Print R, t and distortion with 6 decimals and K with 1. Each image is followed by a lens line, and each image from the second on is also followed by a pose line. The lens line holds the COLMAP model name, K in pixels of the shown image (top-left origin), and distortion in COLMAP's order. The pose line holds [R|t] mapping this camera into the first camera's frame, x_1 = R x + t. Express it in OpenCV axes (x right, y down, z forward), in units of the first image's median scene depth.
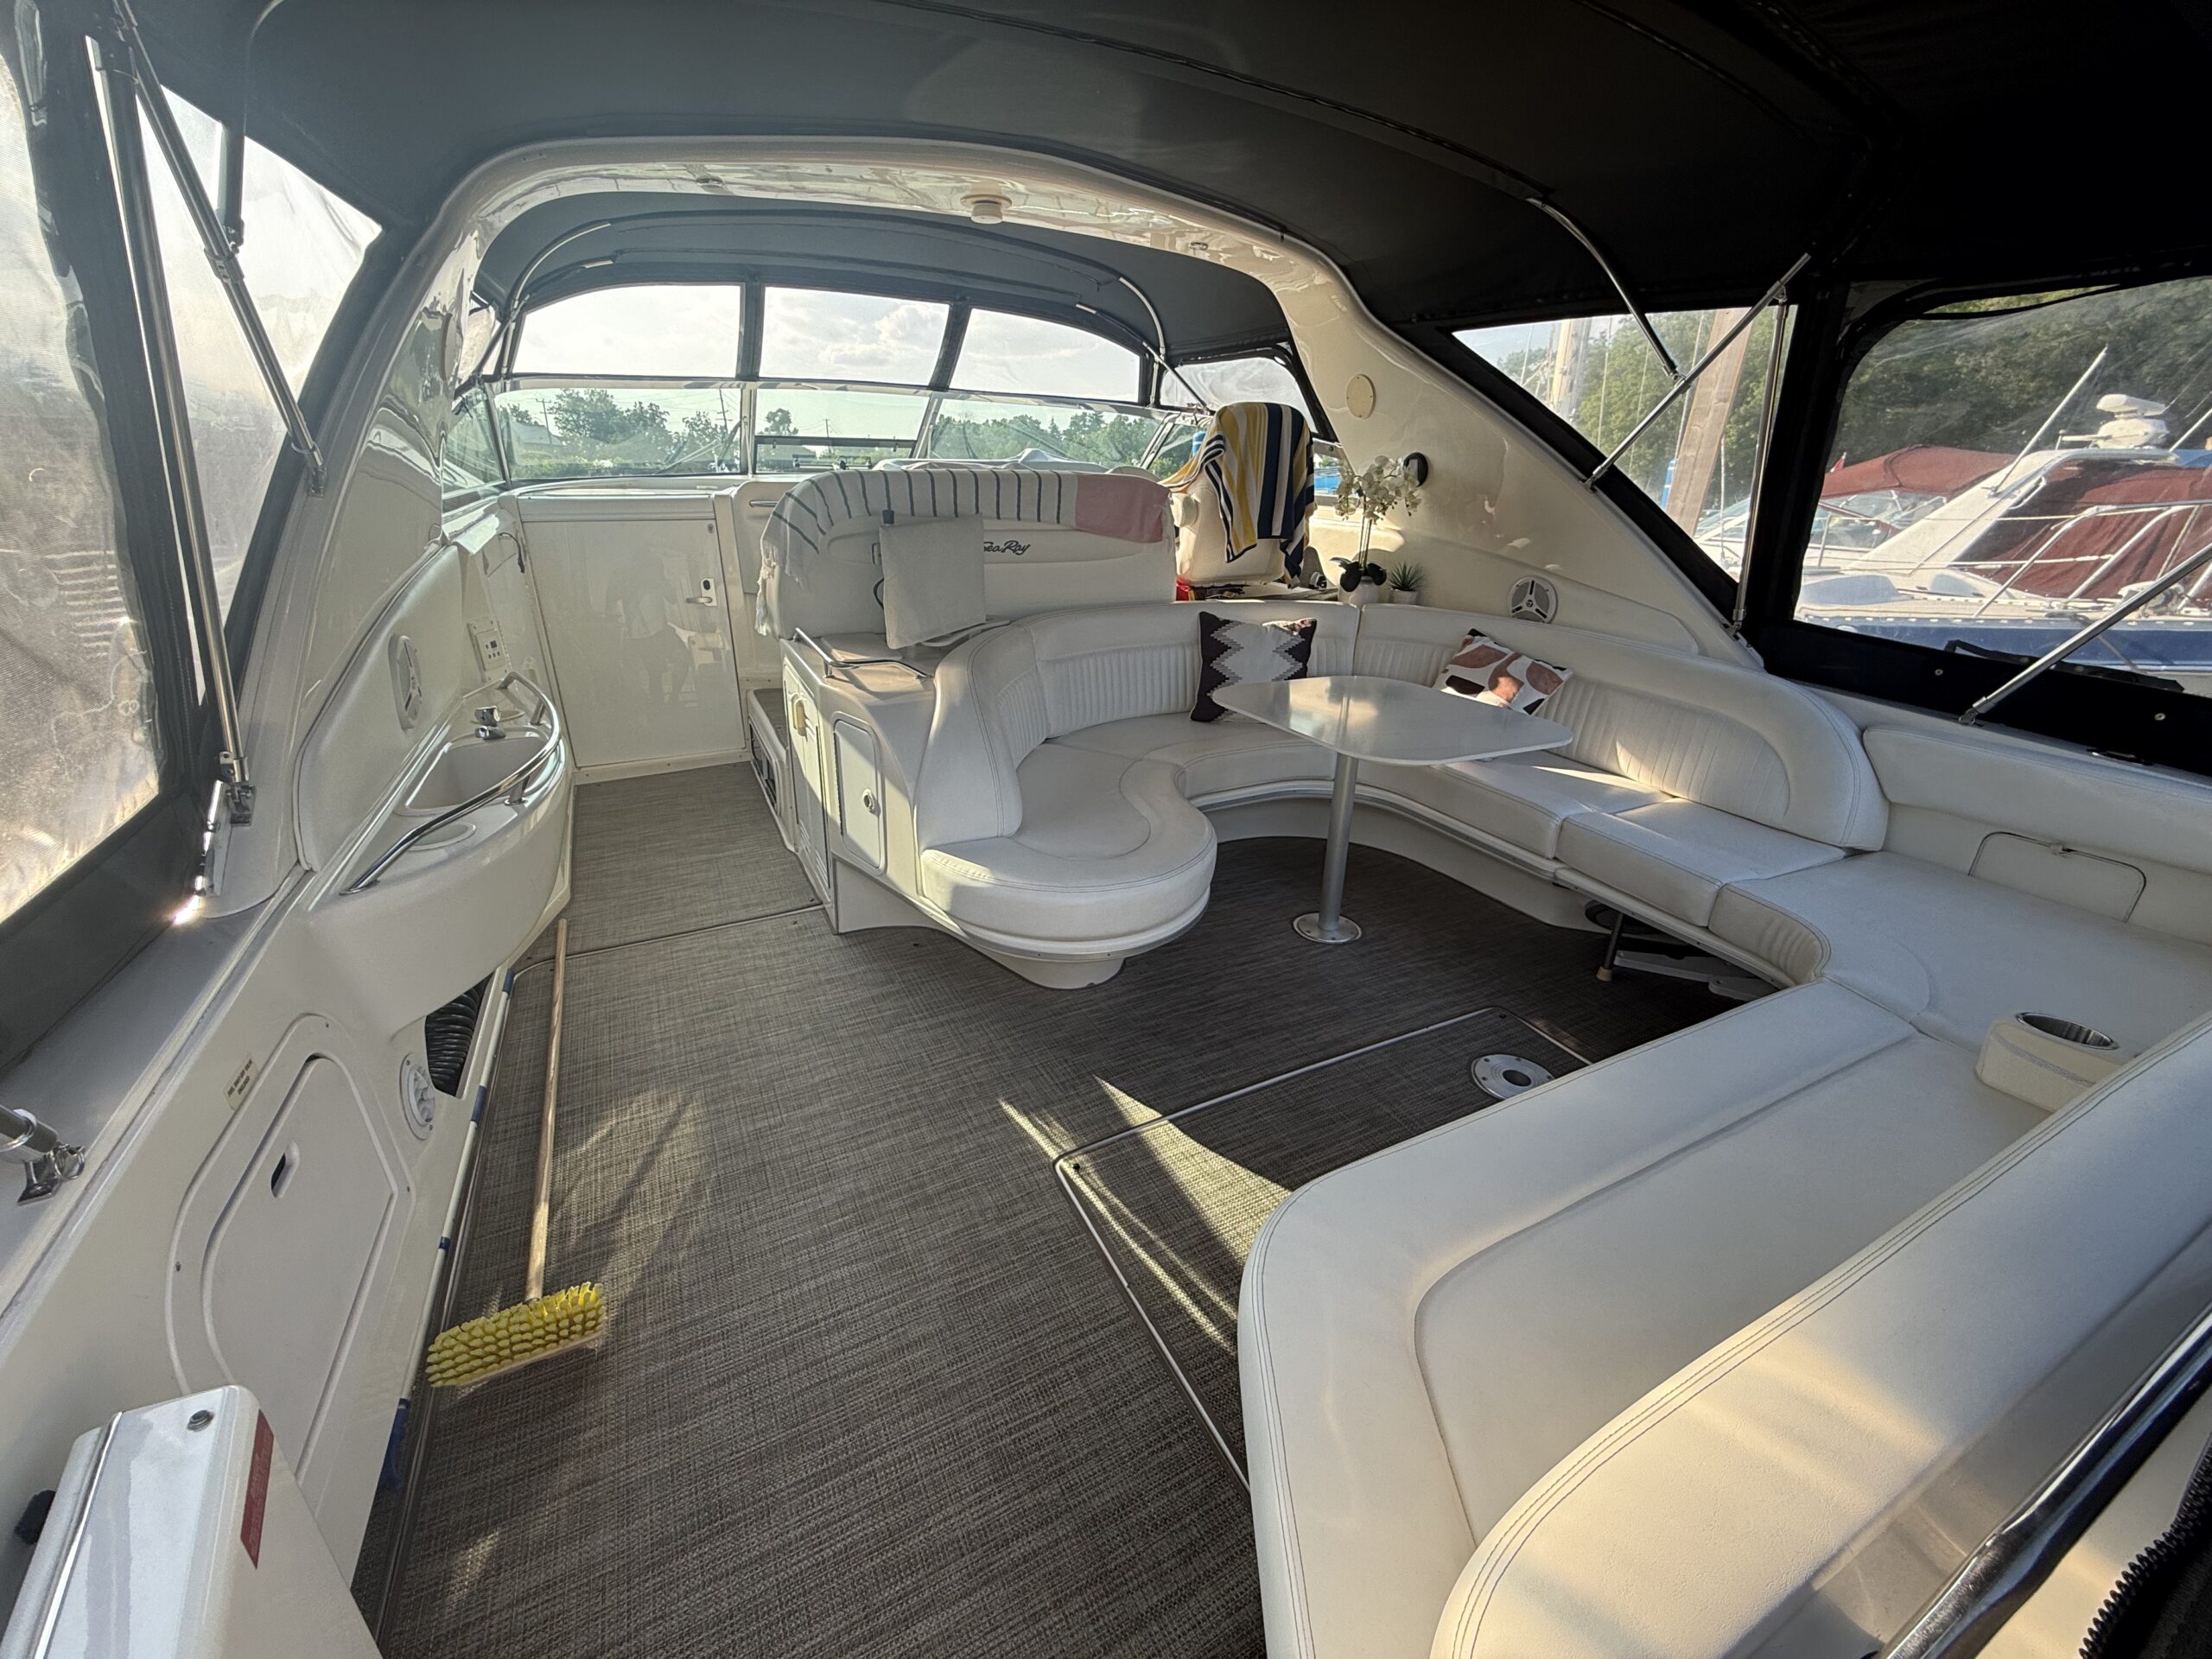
lens RADIAL K [[889.2, 0, 1094.7], [0, 889.2, 829.5], [0, 0, 1]] dist [0.005924, -0.001297]
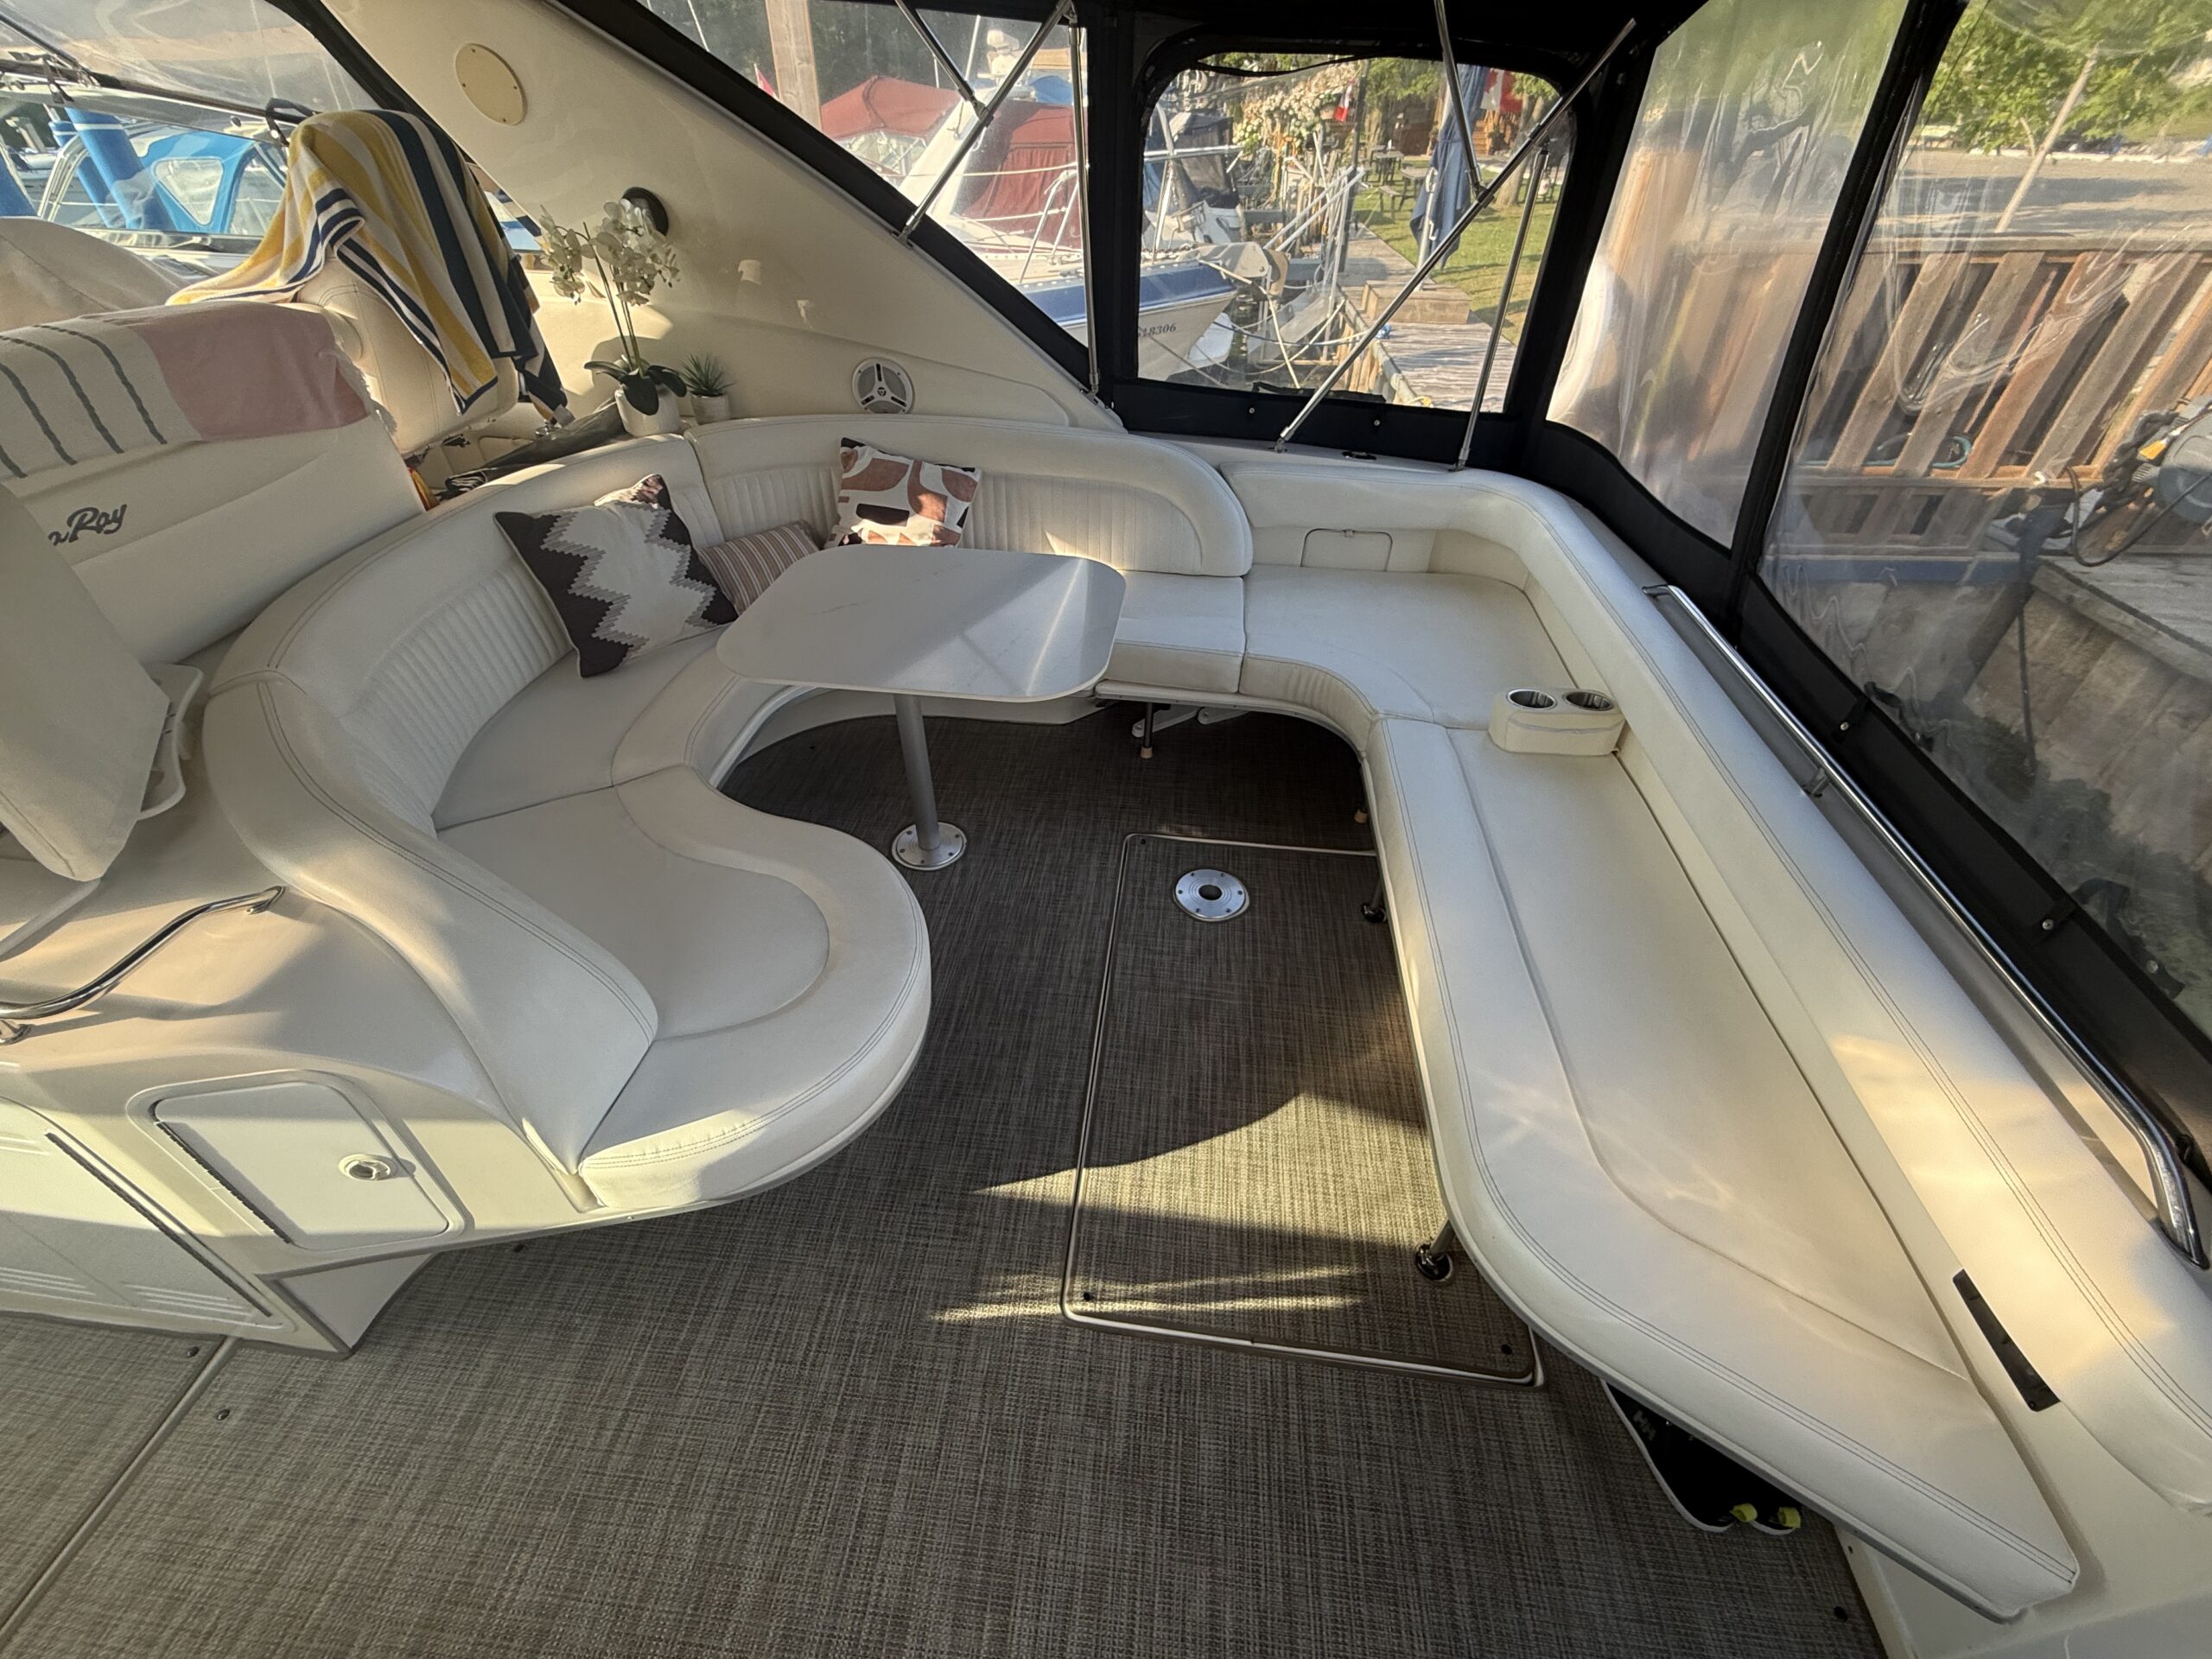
lens RADIAL K [[889.2, 0, 1105.5], [0, 889.2, 831.6], [0, 0, 1]] dist [0.005924, -0.001297]
pose [[0.545824, -0.541858, 0.639113, -0.225577], [0.306719, 0.839025, 0.449401, -0.271034], [-0.779743, -0.049266, 0.624158, 0.331143]]
